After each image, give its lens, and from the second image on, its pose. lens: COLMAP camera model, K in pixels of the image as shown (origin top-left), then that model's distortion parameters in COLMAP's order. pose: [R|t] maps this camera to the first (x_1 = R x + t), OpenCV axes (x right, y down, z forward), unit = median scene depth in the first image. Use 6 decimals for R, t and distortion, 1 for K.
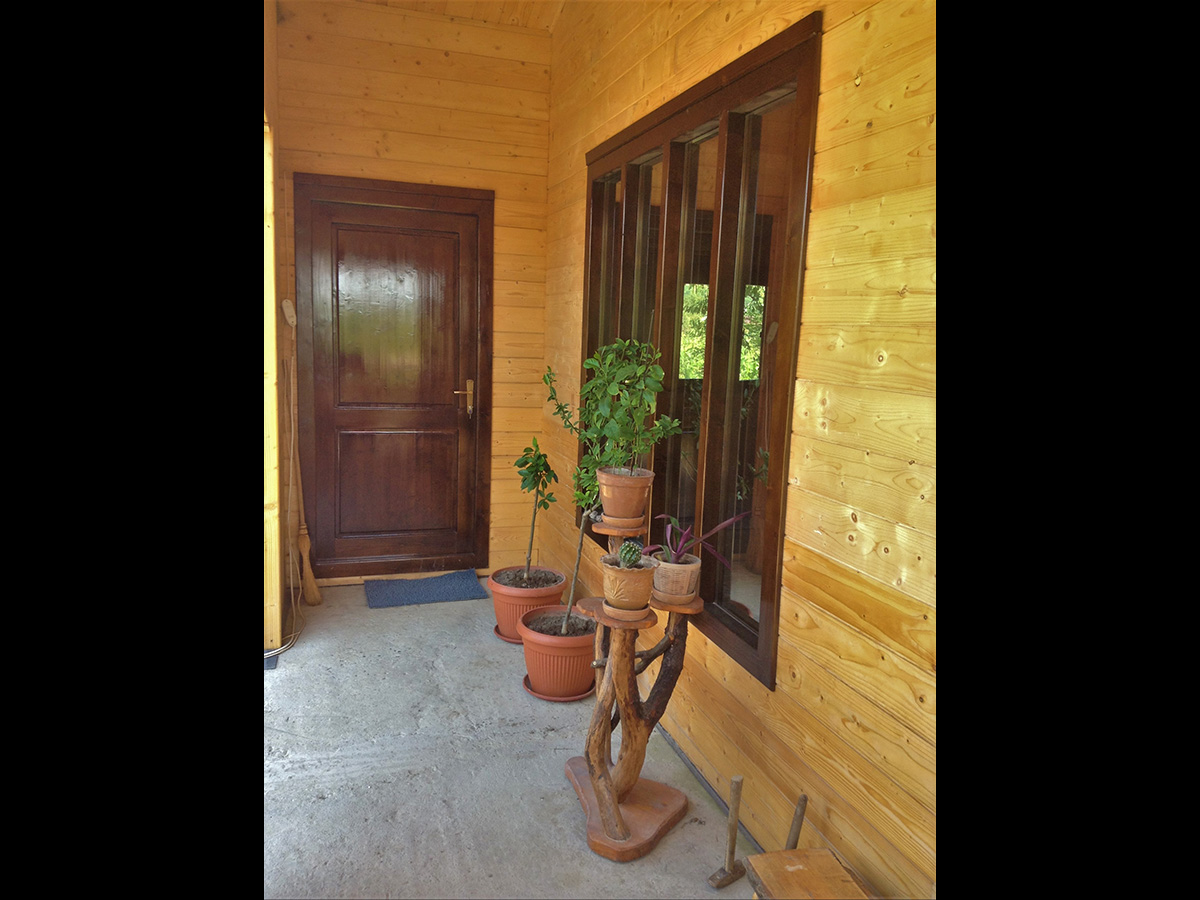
lens RADIAL K [[813.3, 0, 600.1], [0, 813.3, 454.0], [0, 0, 1]] dist [-0.000279, -0.000702]
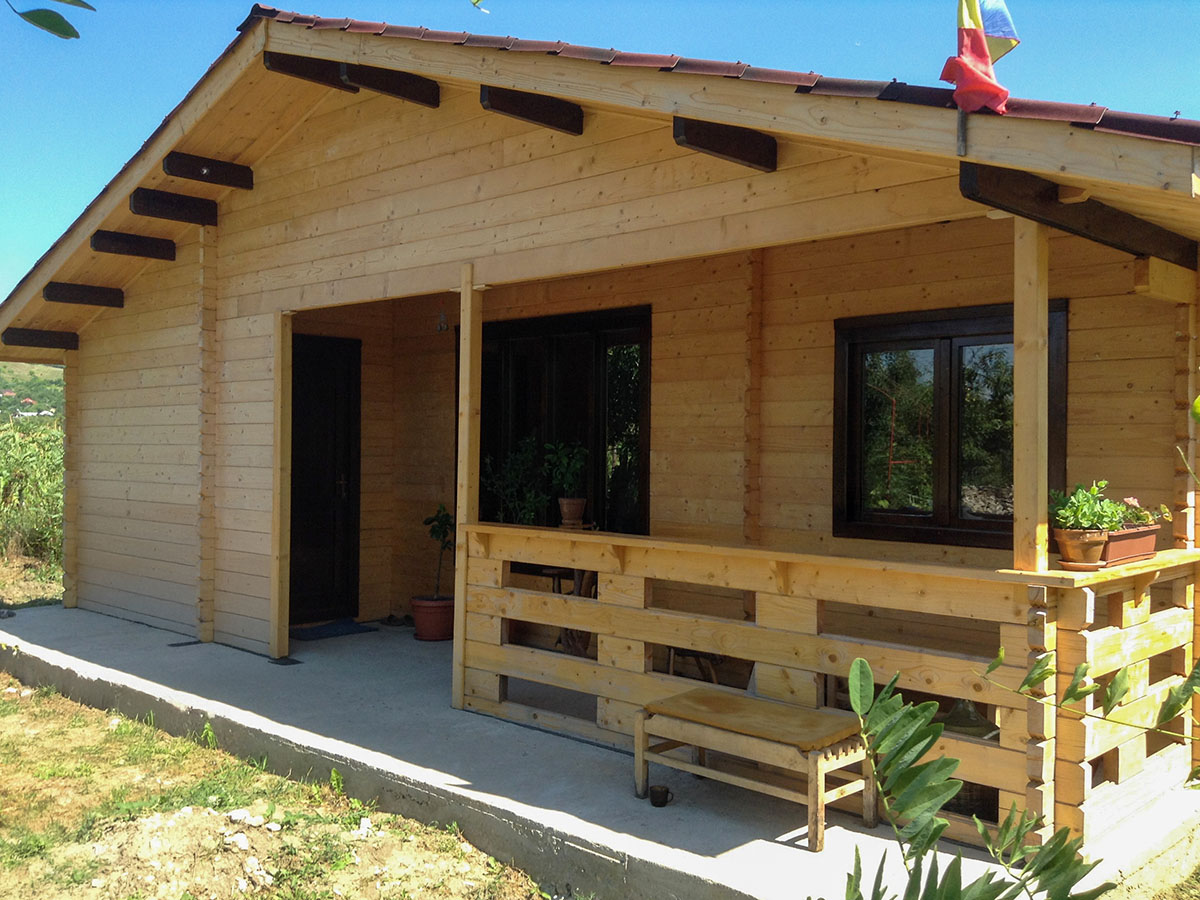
lens RADIAL K [[1094.6, 0, 600.0], [0, 1094.6, 450.0], [0, 0, 1]] dist [0.203919, -0.465473]
pose [[0.880606, -0.035186, 0.472541, -1.461217], [0.098882, 0.988930, -0.110636, 0.256301], [-0.463417, 0.144153, 0.874337, -1.802889]]
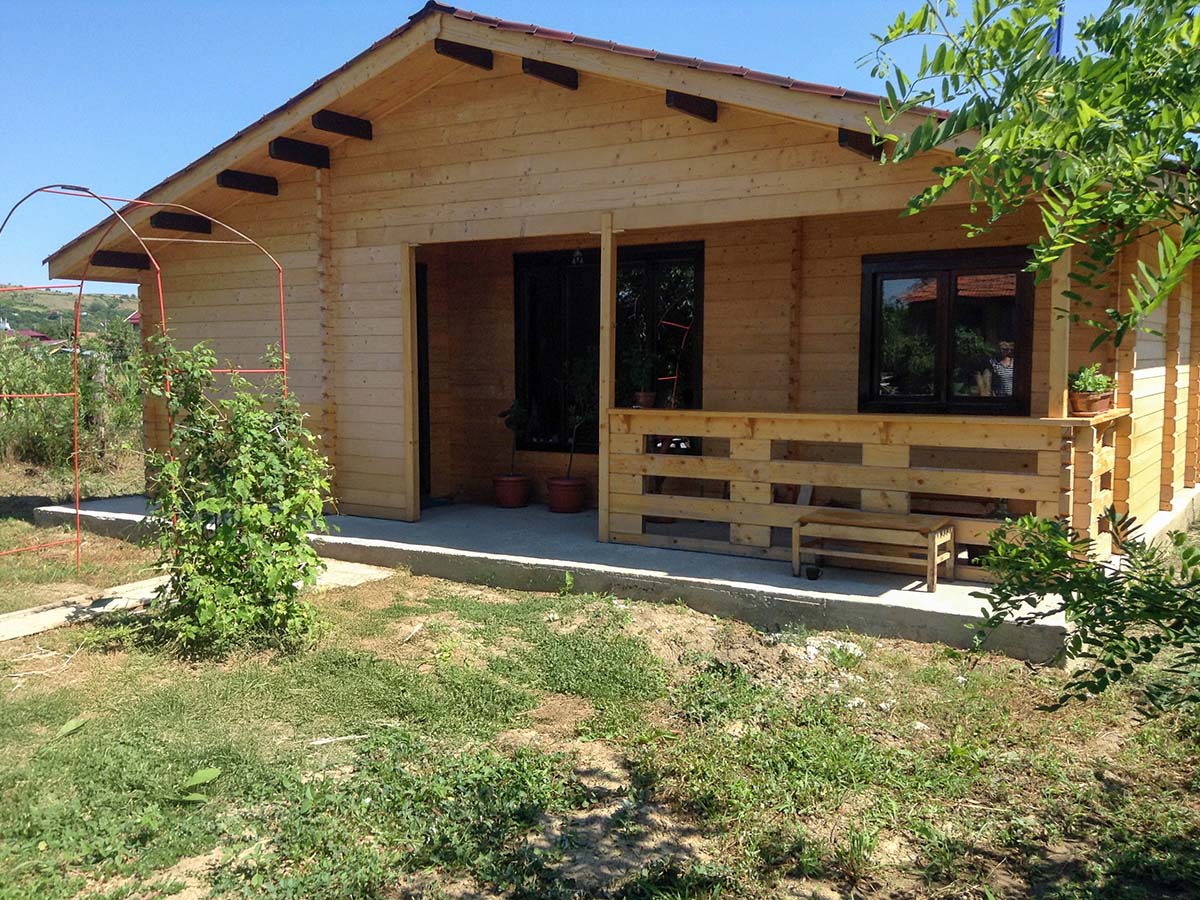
lens RADIAL K [[1094.6, 0, 600.0], [0, 1094.6, 450.0], [0, 0, 1]] dist [0.203919, -0.465473]
pose [[0.772372, -0.096341, 0.627821, -2.851984], [0.130324, 0.991438, -0.008192, 0.267156], [-0.621656, 0.088148, 0.778315, -2.084297]]
